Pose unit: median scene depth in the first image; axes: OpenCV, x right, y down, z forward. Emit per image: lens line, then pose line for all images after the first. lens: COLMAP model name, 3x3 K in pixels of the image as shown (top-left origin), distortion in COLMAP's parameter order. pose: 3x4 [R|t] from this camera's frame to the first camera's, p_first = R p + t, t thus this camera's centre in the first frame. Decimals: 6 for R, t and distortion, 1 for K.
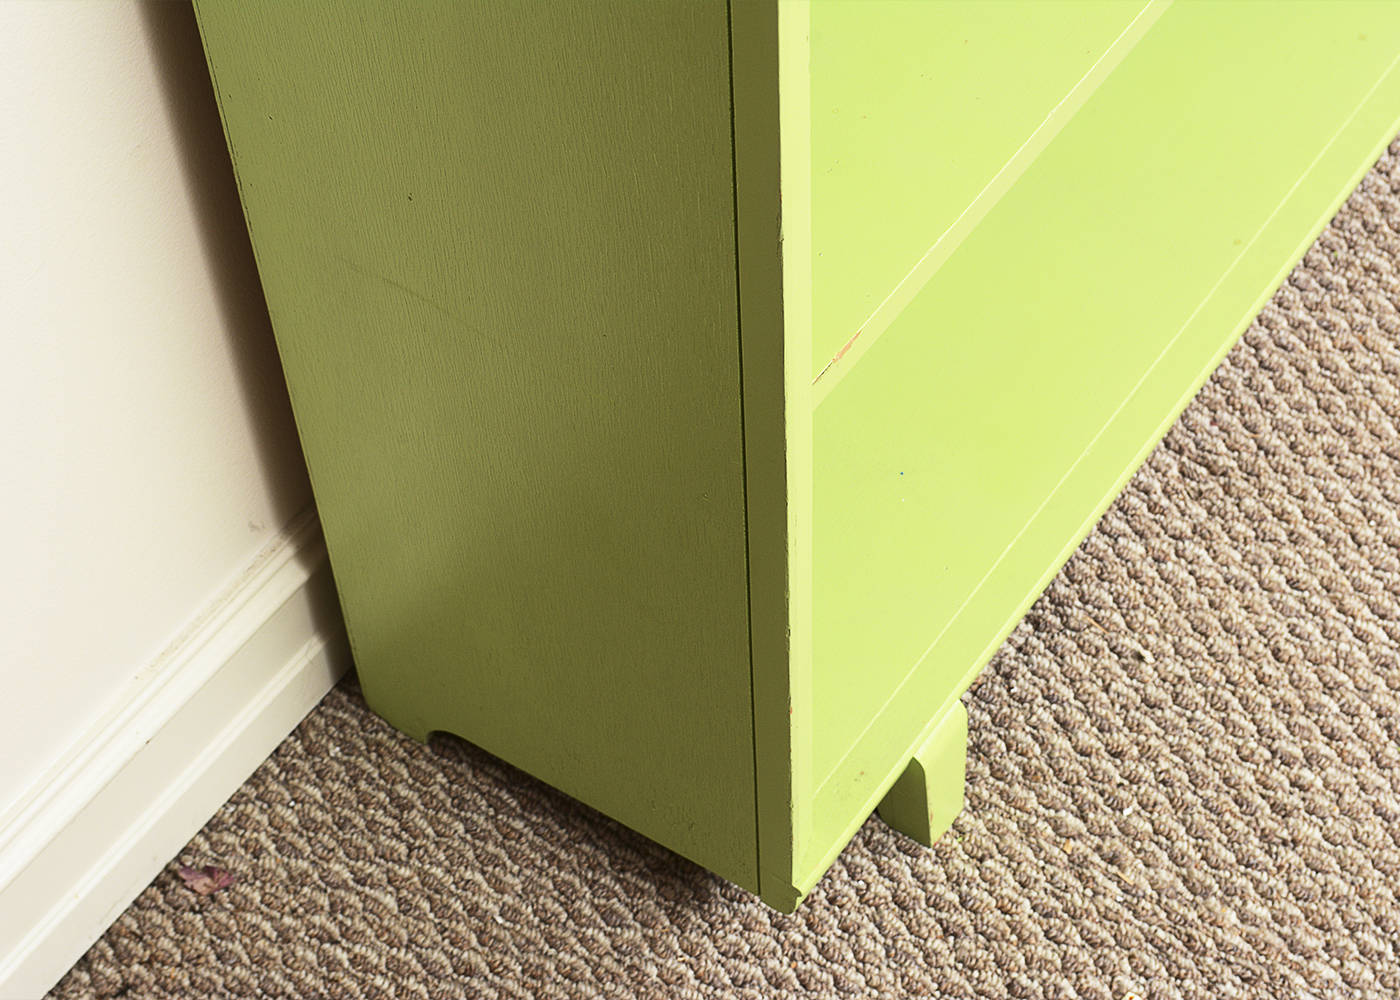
lens RADIAL K [[2645.8, 0, 698.0], [0, 2645.8, 504.0], [0, 0, 1]] dist [0.012958, 0.000000]
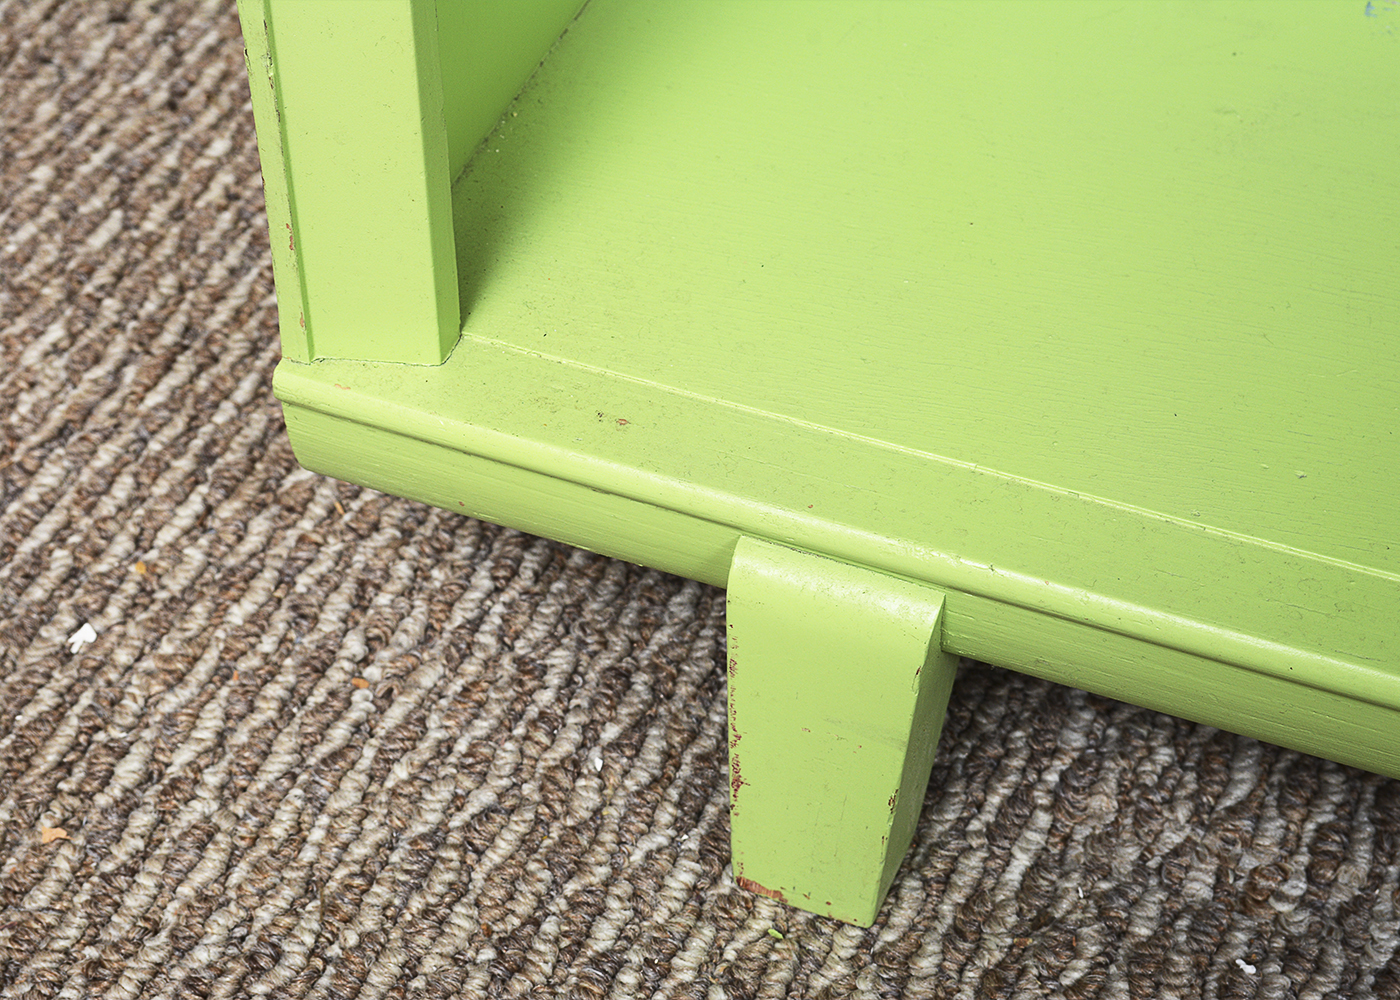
lens RADIAL K [[2645.8, 0, 700.1], [0, 2645.8, 500.1], [0, 0, 1]] dist [0.012958, 0.000000]
pose [[0.247967, 0.684370, -0.685675, 0.332152], [-0.783058, 0.558309, 0.274063, -0.009424], [0.570379, 0.468965, 0.674344, 0.714851]]
